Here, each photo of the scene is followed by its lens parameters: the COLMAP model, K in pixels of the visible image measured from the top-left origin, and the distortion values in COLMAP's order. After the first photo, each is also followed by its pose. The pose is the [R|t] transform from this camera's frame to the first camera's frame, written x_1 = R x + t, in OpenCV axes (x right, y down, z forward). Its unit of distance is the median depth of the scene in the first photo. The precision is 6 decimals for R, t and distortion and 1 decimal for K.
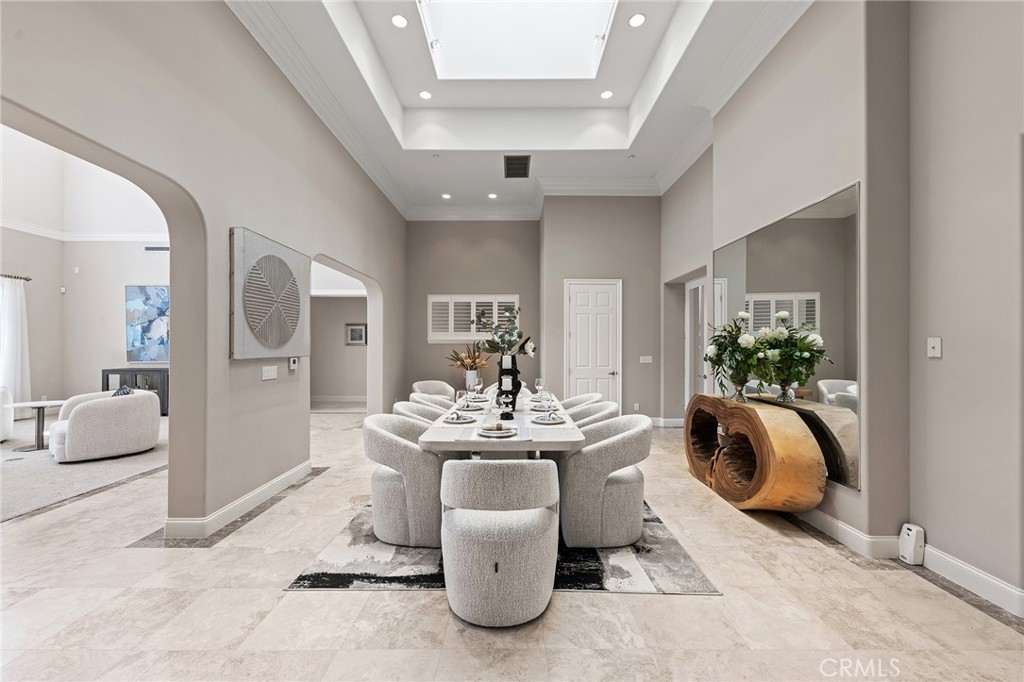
lens RADIAL K [[403.9, 0, 520.4], [0, 403.9, 346.6], [0, 0, 1]] dist [0.004476, -0.000738]
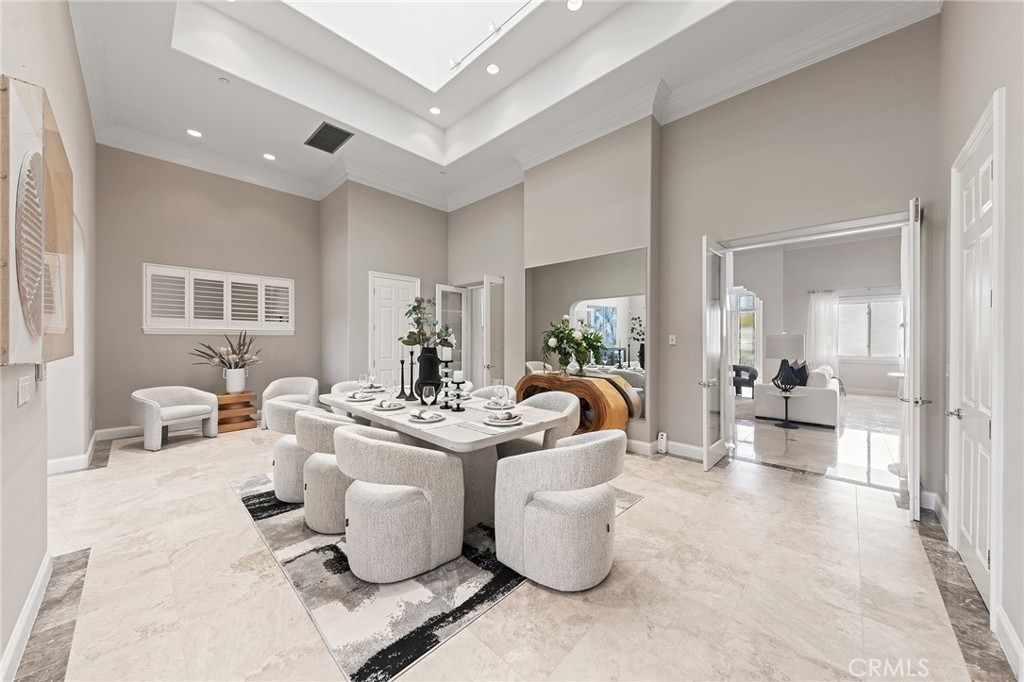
lens RADIAL K [[353.9, 0, 517.4], [0, 353.9, 341.2], [0, 0, 1]] dist [0.004670, -0.001792]
pose [[0.681520, -0.002139, 0.731796, -0.407537], [-0.002006, 0.999987, 0.004791, 0.001394], [-0.731797, -0.004733, 0.681507, 0.205865]]
